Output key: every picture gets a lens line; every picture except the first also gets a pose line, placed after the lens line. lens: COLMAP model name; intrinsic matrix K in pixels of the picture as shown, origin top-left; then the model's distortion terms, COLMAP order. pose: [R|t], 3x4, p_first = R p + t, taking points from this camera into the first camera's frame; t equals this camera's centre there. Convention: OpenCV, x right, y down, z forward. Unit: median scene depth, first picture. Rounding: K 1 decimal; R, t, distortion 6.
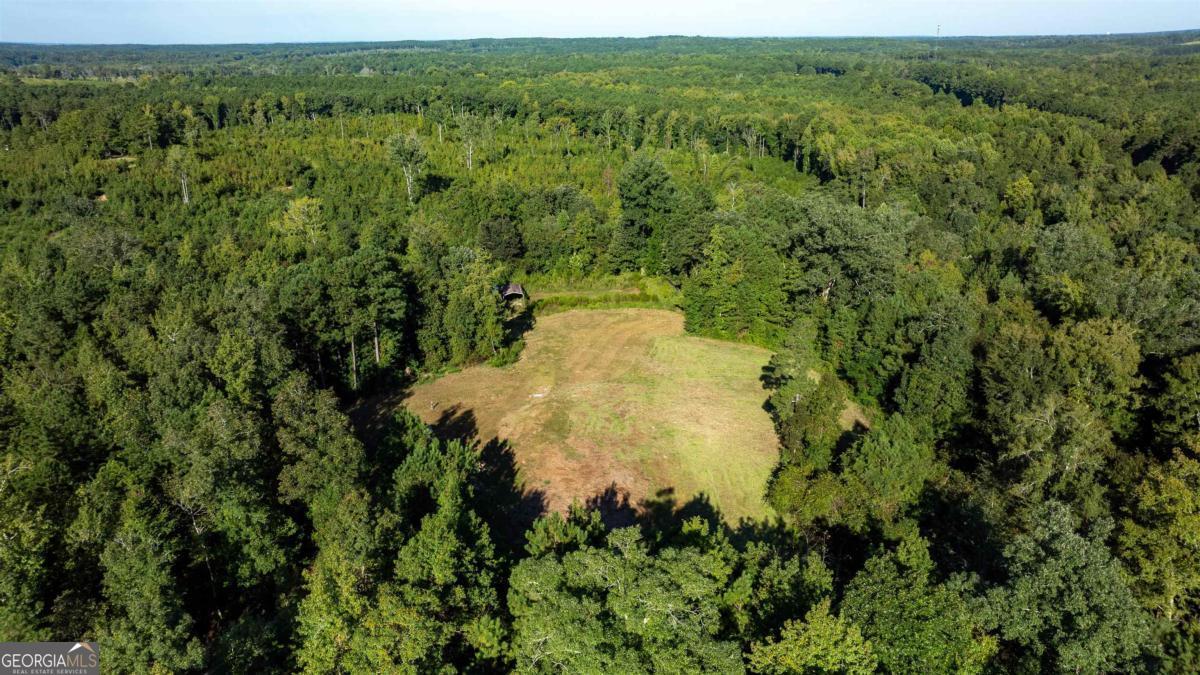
lens RADIAL K [[837.1, 0, 600.0], [0, 837.1, 337.5], [0, 0, 1]] dist [-0.004014, 0.005461]
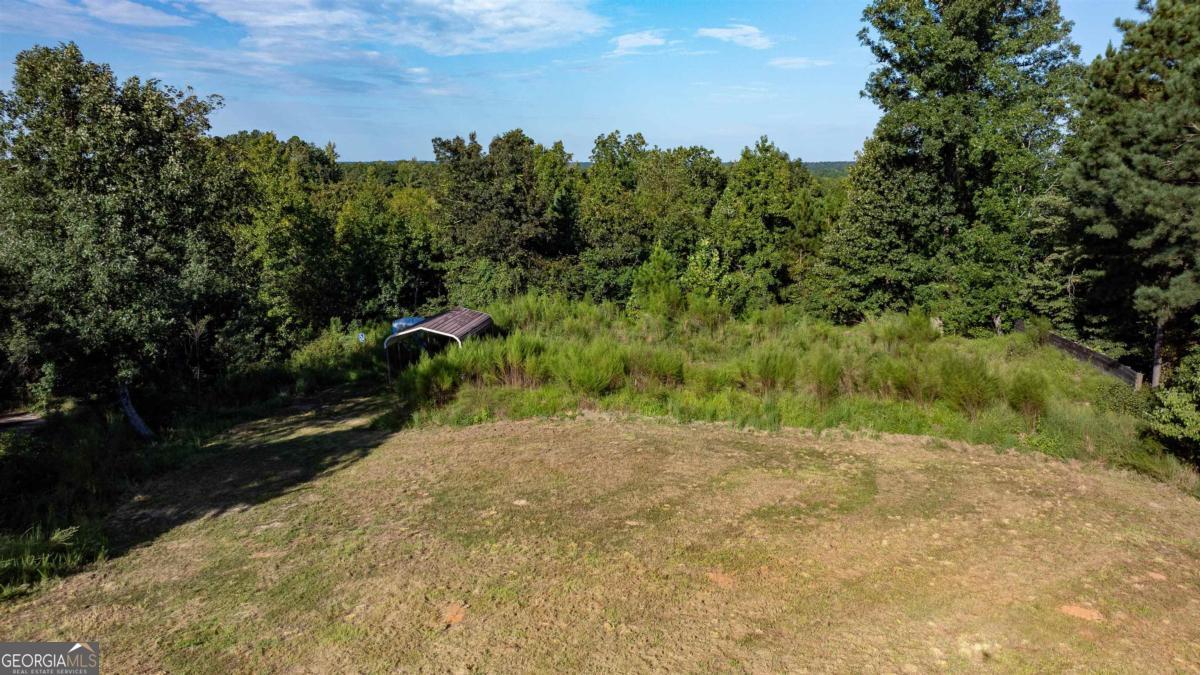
lens RADIAL K [[837.1, 0, 600.0], [0, 837.1, 337.5], [0, 0, 1]] dist [-0.004014, 0.005461]
pose [[0.953918, 0.070581, -0.291648, 0.023588], [-0.113348, 0.984689, -0.132435, -0.020578], [0.277835, 0.159390, 0.947313, 0.689904]]
